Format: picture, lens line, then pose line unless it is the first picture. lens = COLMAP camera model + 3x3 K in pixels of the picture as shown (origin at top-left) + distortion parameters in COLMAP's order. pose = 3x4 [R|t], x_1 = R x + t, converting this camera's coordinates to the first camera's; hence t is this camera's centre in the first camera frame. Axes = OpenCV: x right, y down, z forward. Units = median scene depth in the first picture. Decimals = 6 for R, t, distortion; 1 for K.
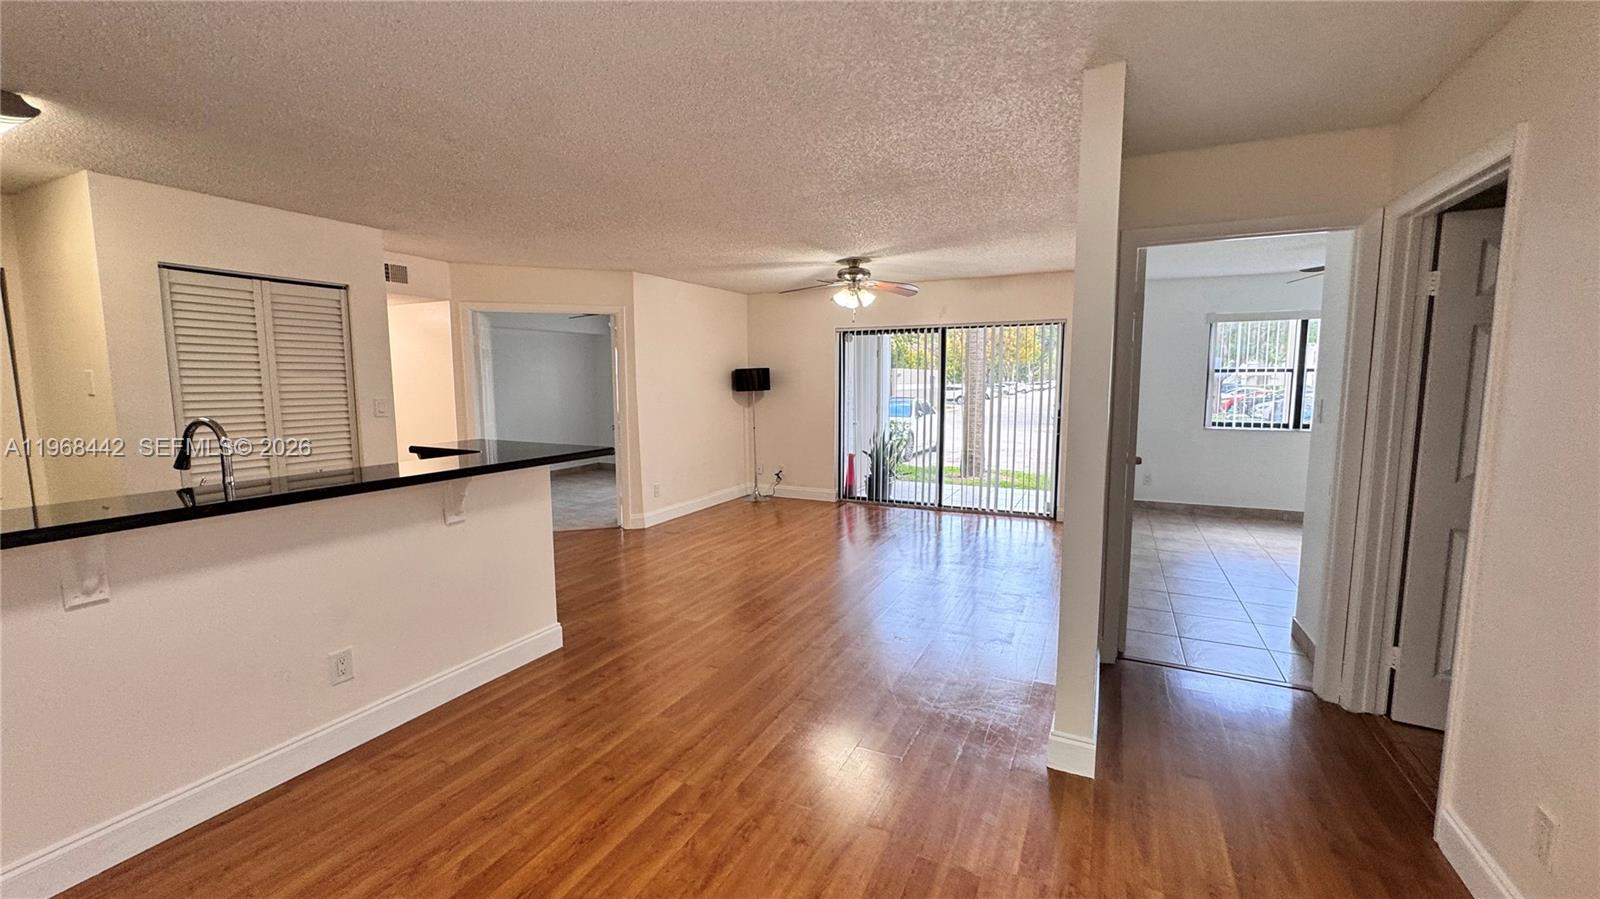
lens RADIAL K [[638.4, 0, 797.1], [0, 638.4, 448.8], [0, 0, 1]] dist [-0.002757, 0.000355]
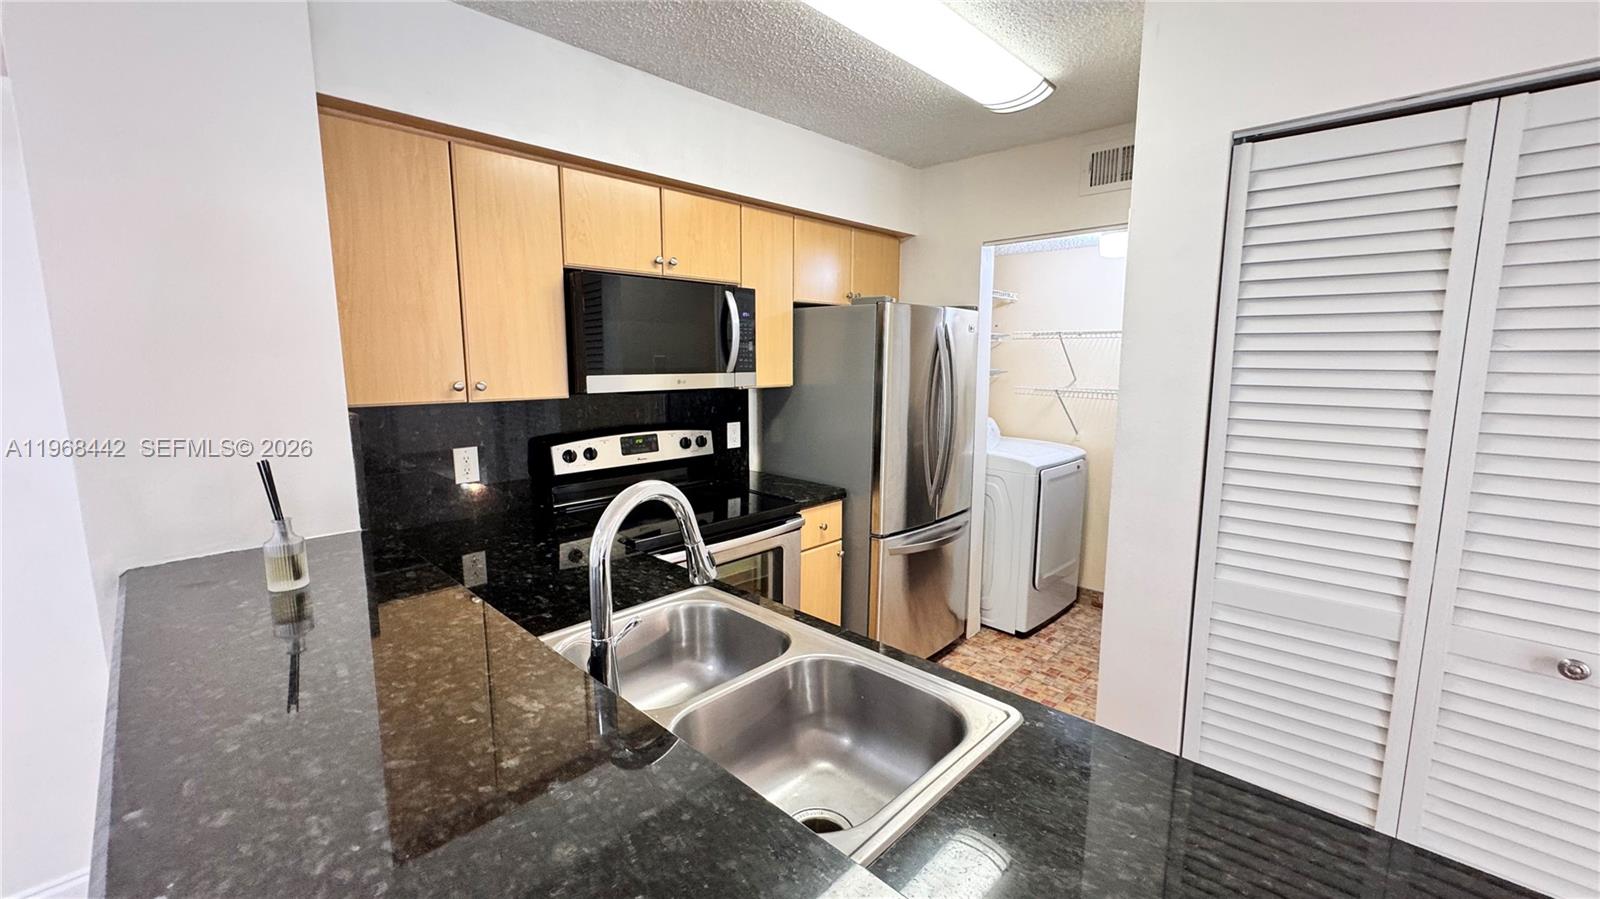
lens RADIAL K [[636.3, 0, 796.9], [0, 636.3, 448.8], [0, 0, 1]] dist [-0.004110, 0.000290]
pose [[-0.310753, 0.137787, -0.940451, -0.246591], [-0.103012, 0.978727, 0.177433, -0.065270], [0.944892, 0.152015, -0.289949, 0.517528]]
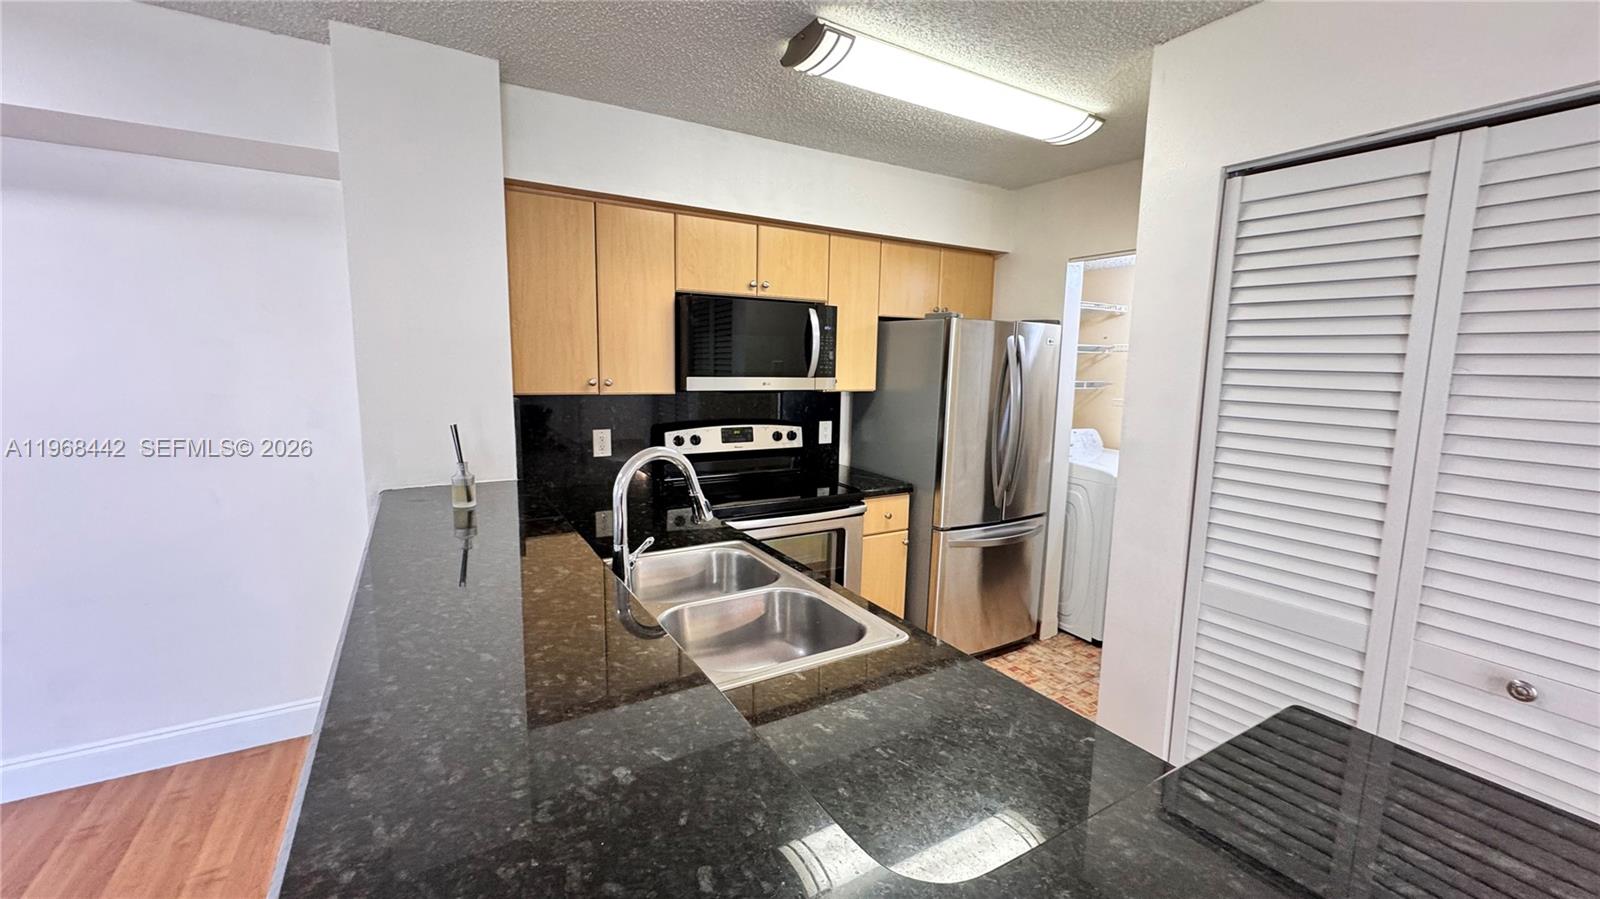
lens RADIAL K [[636.3, 0, 796.9], [0, 636.3, 448.8], [0, 0, 1]] dist [-0.004110, 0.000290]
pose [[-0.548010, 0.106999, -0.829600, -0.208856], [-0.108503, 0.974313, 0.197337, -0.079175], [0.829405, 0.198157, -0.522323, 0.616552]]
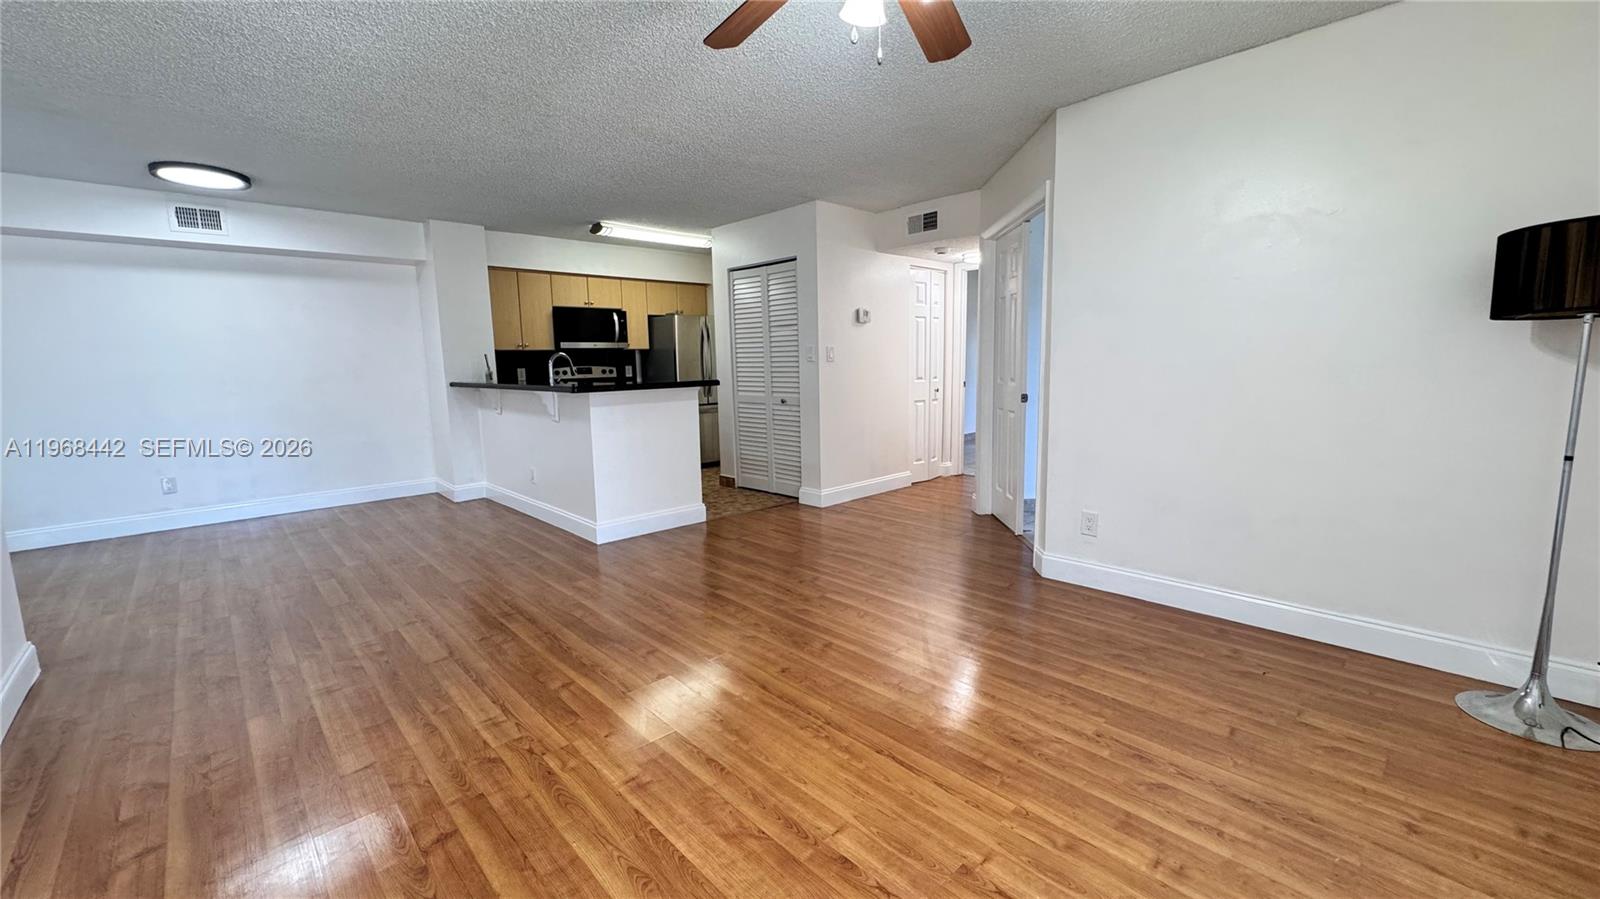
lens RADIAL K [[636.3, 0, 796.9], [0, 636.3, 448.8], [0, 0, 1]] dist [-0.004110, 0.000290]
pose [[-0.345261, 0.139203, -0.928126, 0.393518], [-0.082619, 0.980591, 0.177806, -0.079131], [0.934863, 0.138070, -0.327060, 1.100549]]
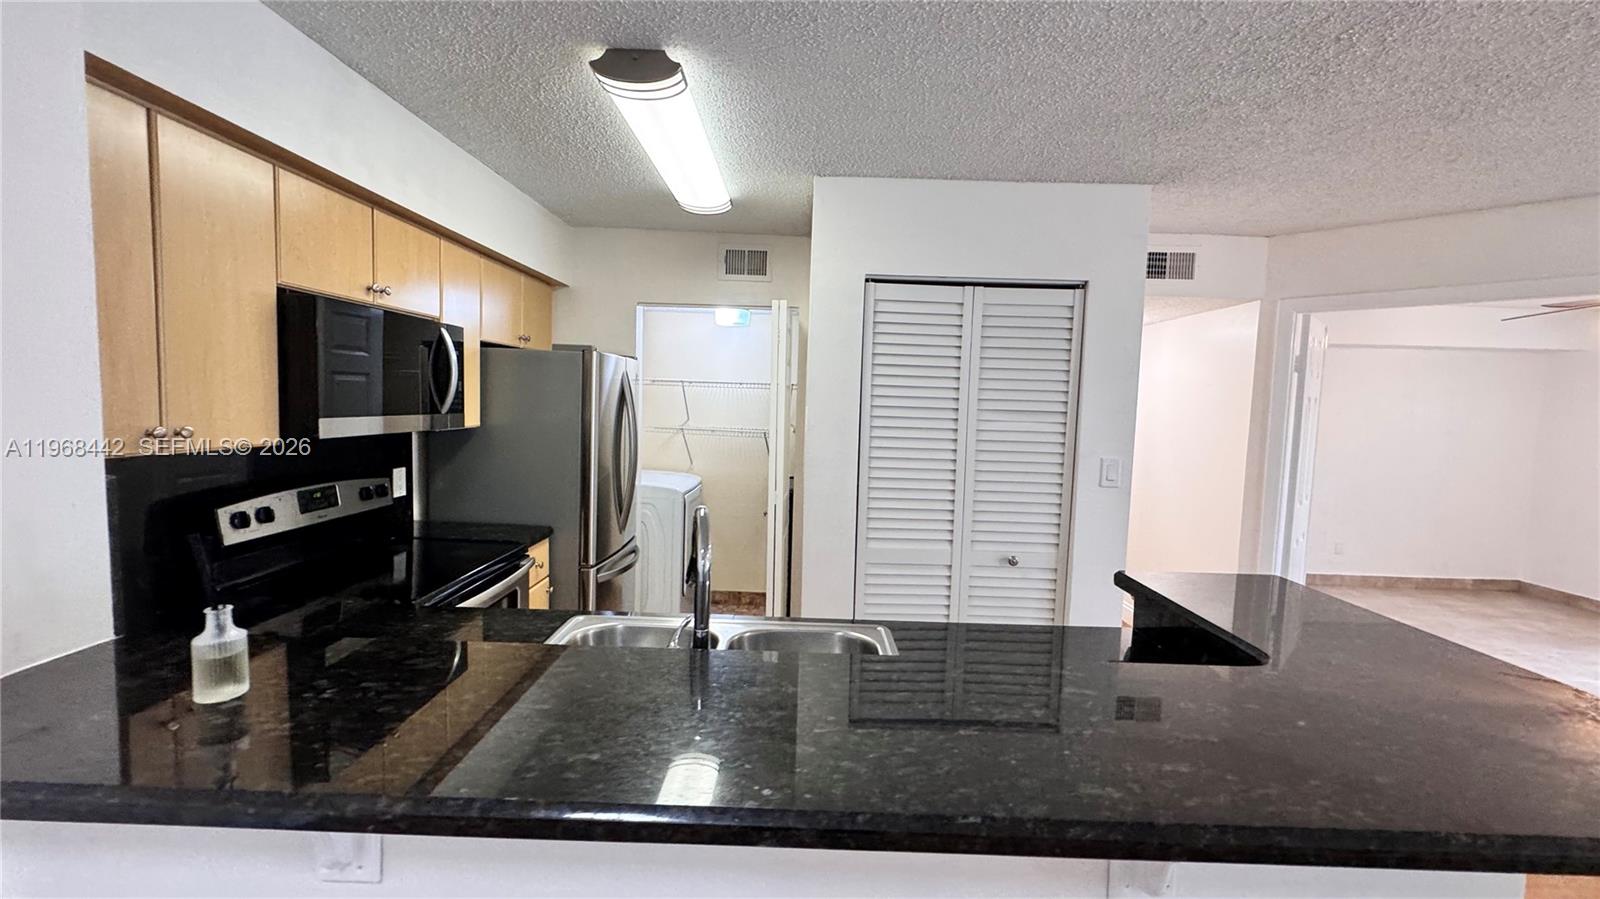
lens RADIAL K [[636.3, 0, 796.9], [0, 636.3, 448.8], [0, 0, 1]] dist [-0.004110, 0.000290]
pose [[0.429772, 0.083186, -0.899097, -0.179121], [-0.129329, 0.991151, 0.029883, -0.052631], [0.893627, 0.103436, 0.436728, 0.355662]]
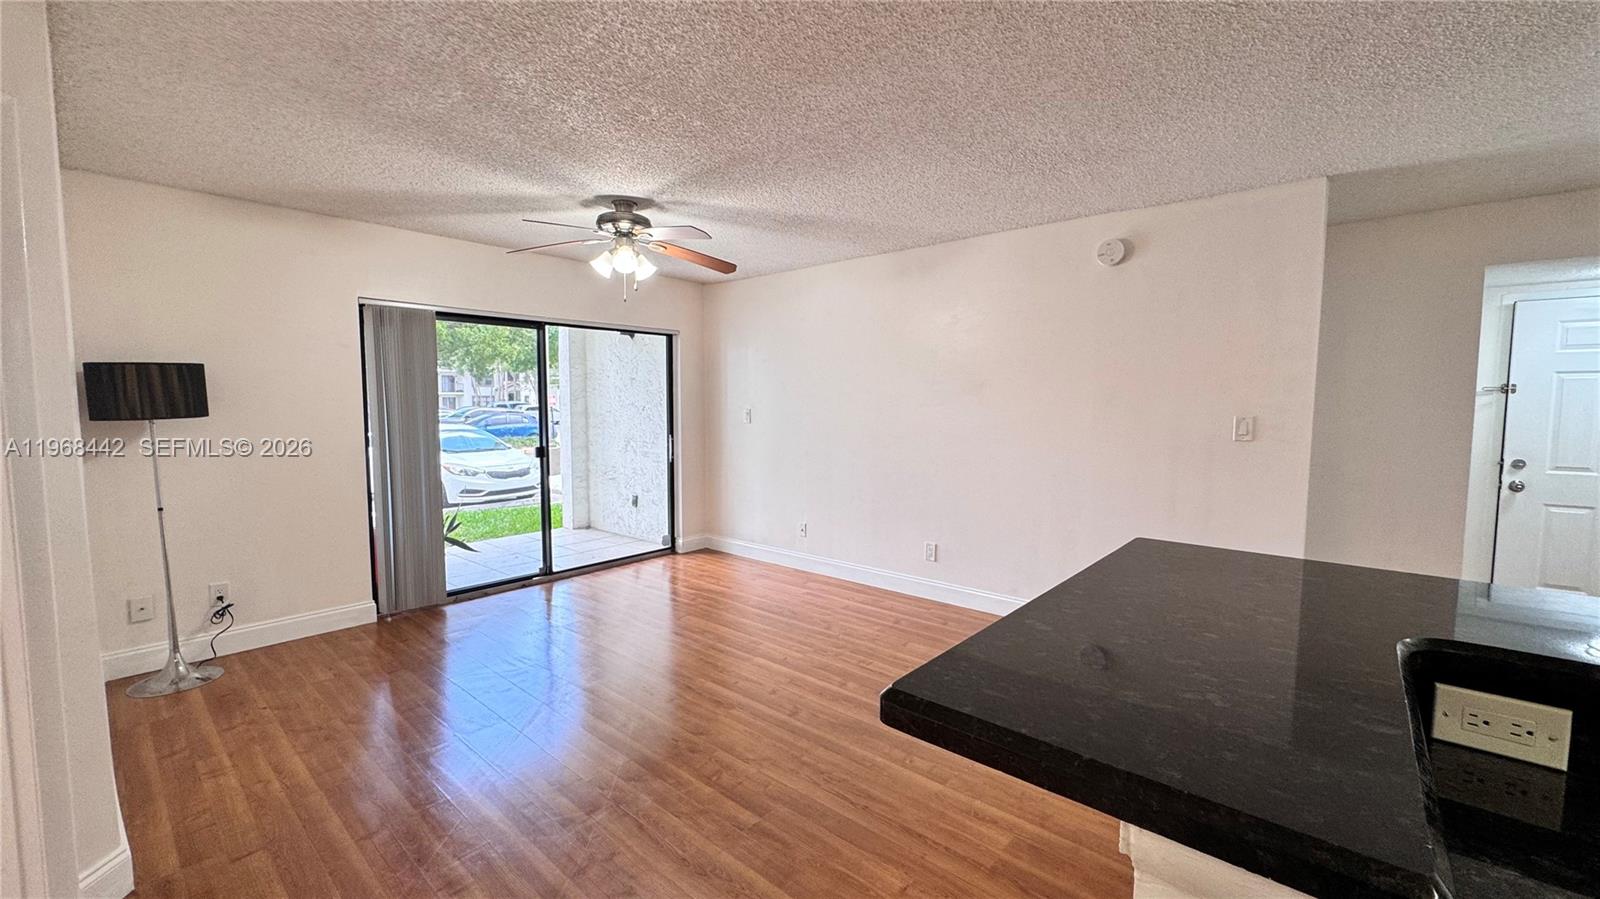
lens RADIAL K [[636.3, 0, 796.9], [0, 636.3, 448.8], [0, 0, 1]] dist [-0.004110, 0.000290]
pose [[0.259986, -0.069410, 0.963114, -0.484302], [0.100375, 0.993952, 0.044537, -0.067500], [-0.960381, 0.085093, 0.265381, 0.699273]]
